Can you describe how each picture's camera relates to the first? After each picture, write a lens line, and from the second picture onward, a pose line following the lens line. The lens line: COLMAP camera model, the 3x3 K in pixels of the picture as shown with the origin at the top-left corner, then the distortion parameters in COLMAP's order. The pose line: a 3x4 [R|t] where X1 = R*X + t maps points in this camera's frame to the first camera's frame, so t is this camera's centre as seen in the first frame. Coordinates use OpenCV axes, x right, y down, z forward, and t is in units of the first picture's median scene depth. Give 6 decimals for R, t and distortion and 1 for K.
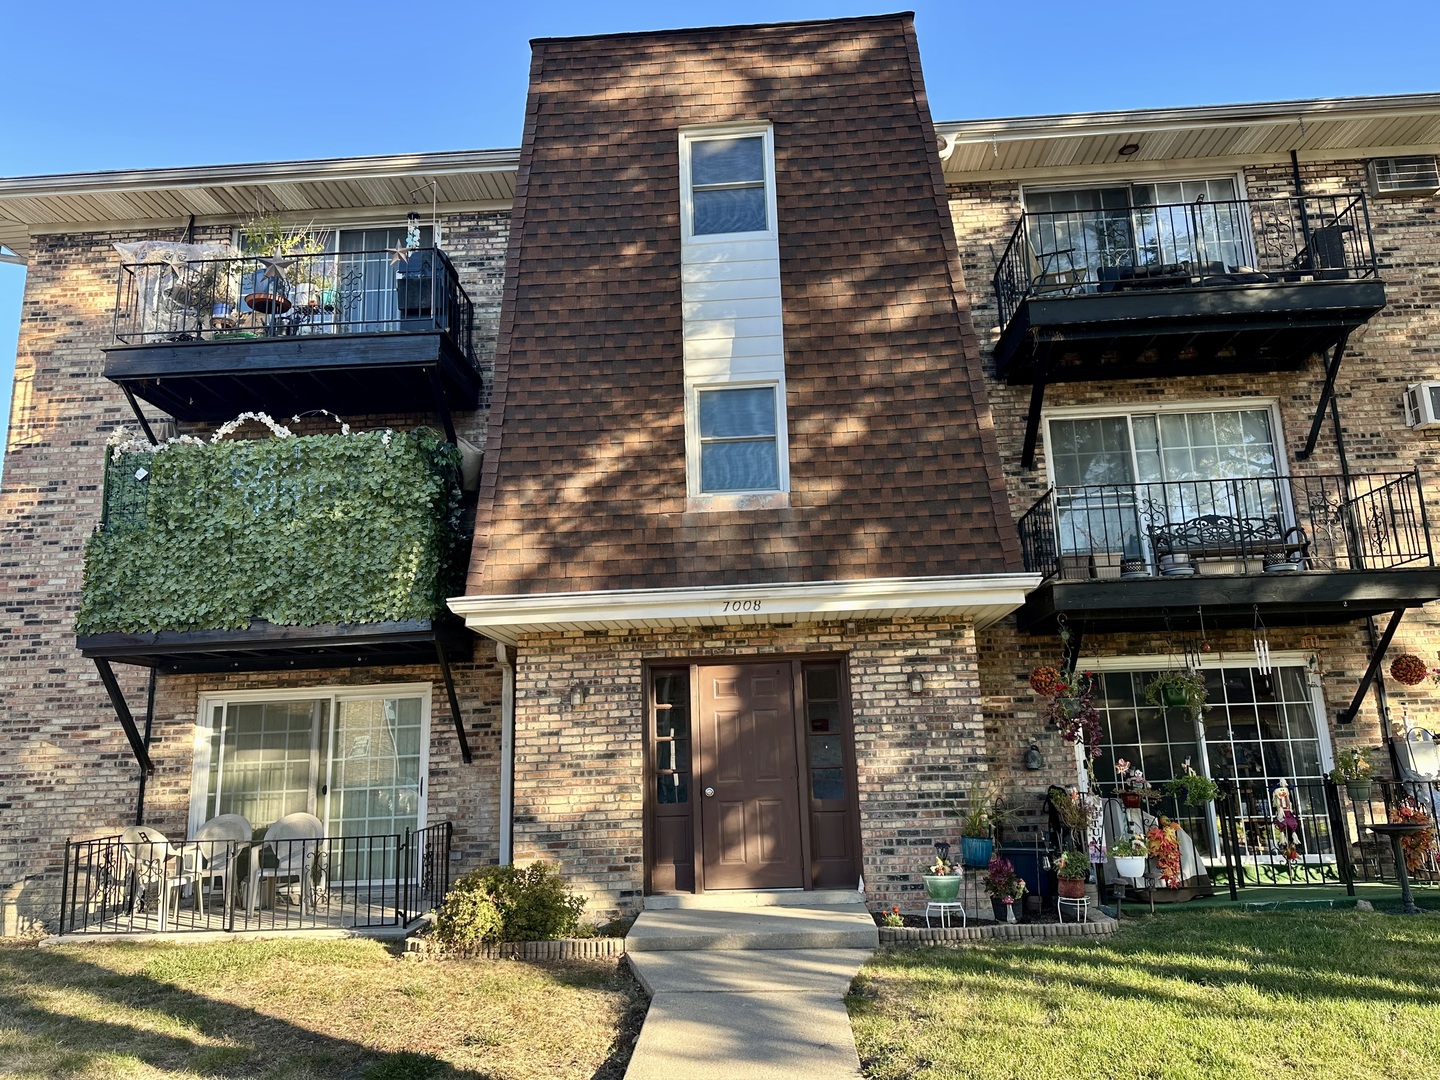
lens RADIAL K [[979.5, 0, 718.4], [0, 979.5, 541.7], [0, 0, 1]] dist [0.098072, -0.099831]
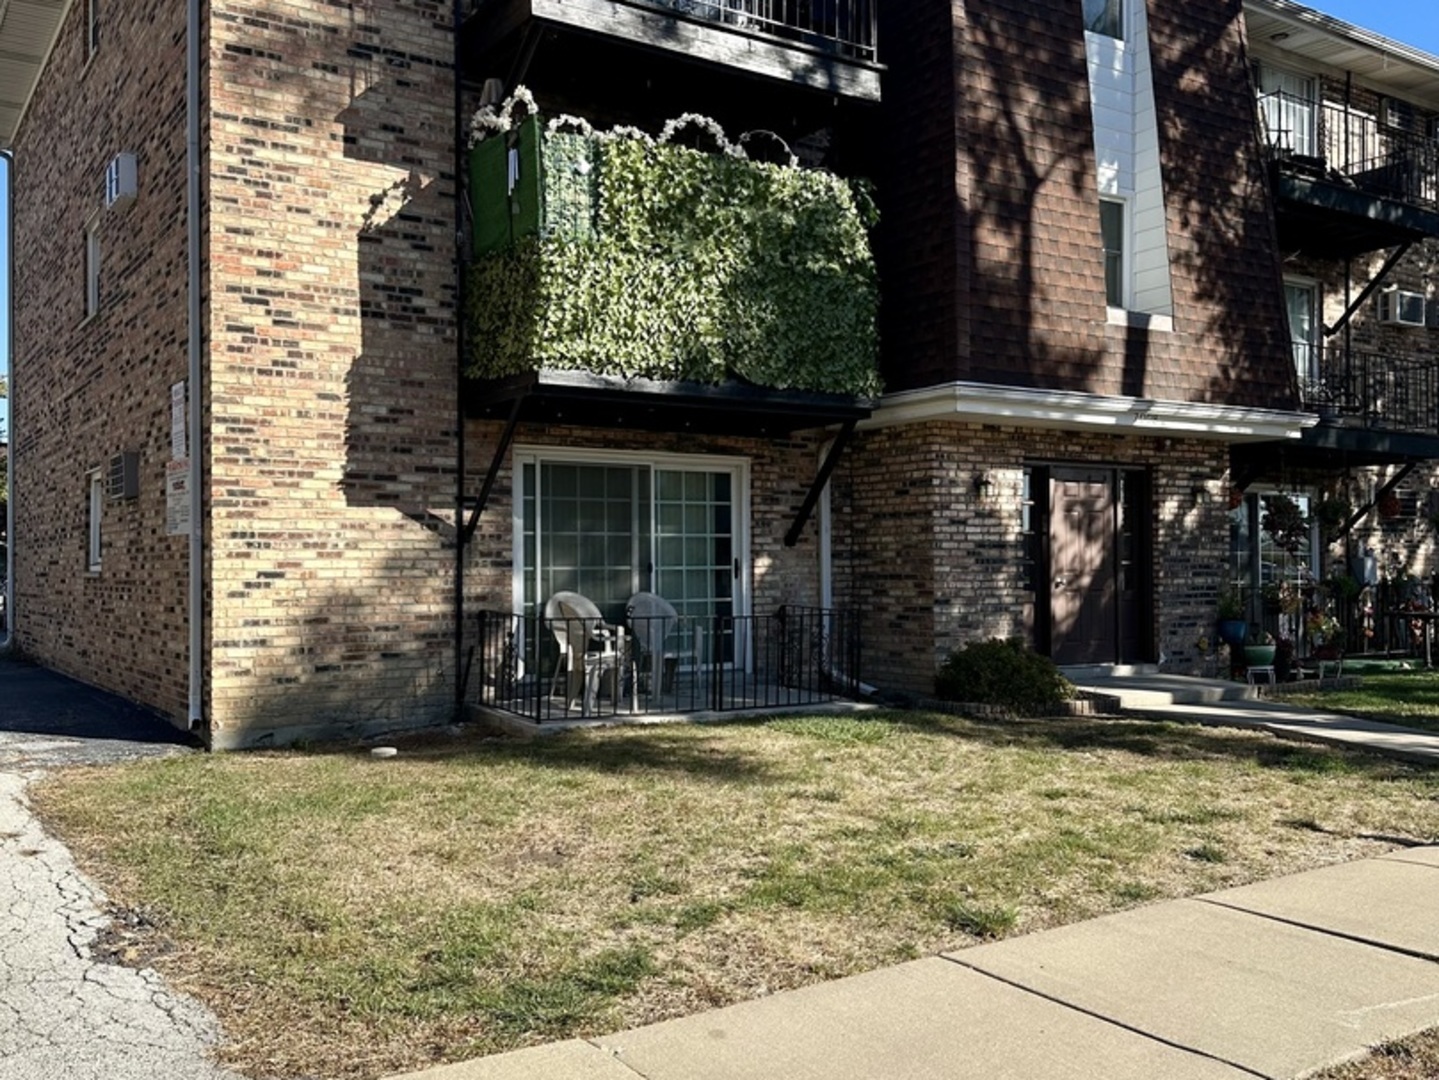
lens RADIAL K [[1318.1, 0, 734.8], [0, 1318.1, 541.2], [0, 0, 1]] dist [0.234398, -0.557930]
pose [[0.801344, 0.042528, 0.596691, -1.019726], [-0.154473, 0.978351, 0.137724, 0.052949], [-0.577916, -0.202537, 0.790565, 0.039237]]
